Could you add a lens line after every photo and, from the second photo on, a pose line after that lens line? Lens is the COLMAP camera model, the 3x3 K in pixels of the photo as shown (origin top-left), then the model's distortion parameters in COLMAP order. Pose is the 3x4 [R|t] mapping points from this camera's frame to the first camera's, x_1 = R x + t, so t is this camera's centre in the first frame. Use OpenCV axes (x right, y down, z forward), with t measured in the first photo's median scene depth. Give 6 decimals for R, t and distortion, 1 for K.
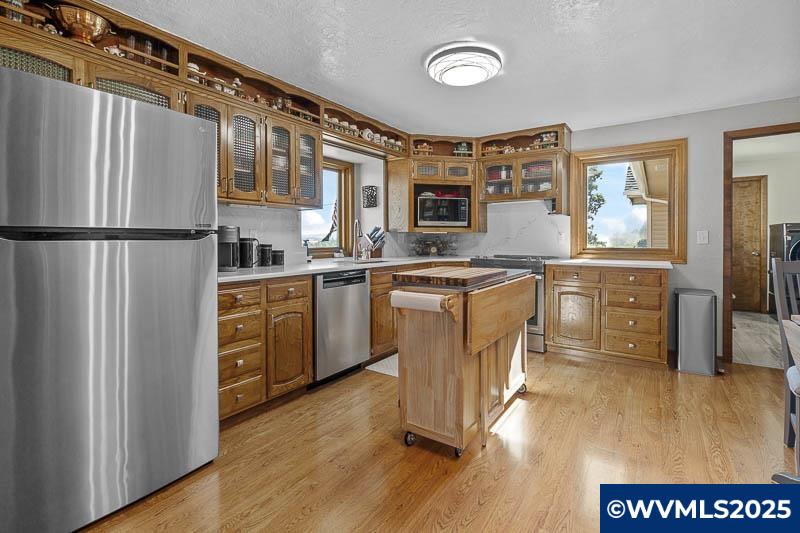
lens RADIAL K [[371.8, 0, 400.8], [0, 371.8, 249.7], [0, 0, 1]] dist [-0.003443, 0.000263]
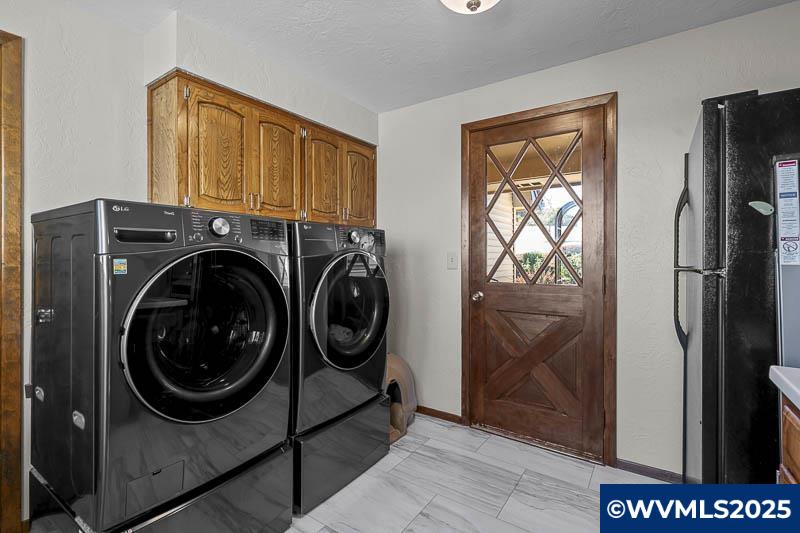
lens RADIAL K [[371.8, 0, 400.8], [0, 371.8, 249.7], [0, 0, 1]] dist [-0.003443, 0.000263]
pose [[-0.003211, 0.015689, 0.999872, 0.774637], [0.021745, 0.999642, -0.015615, -0.032516], [-0.999758, 0.021692, -0.003551, 0.783952]]
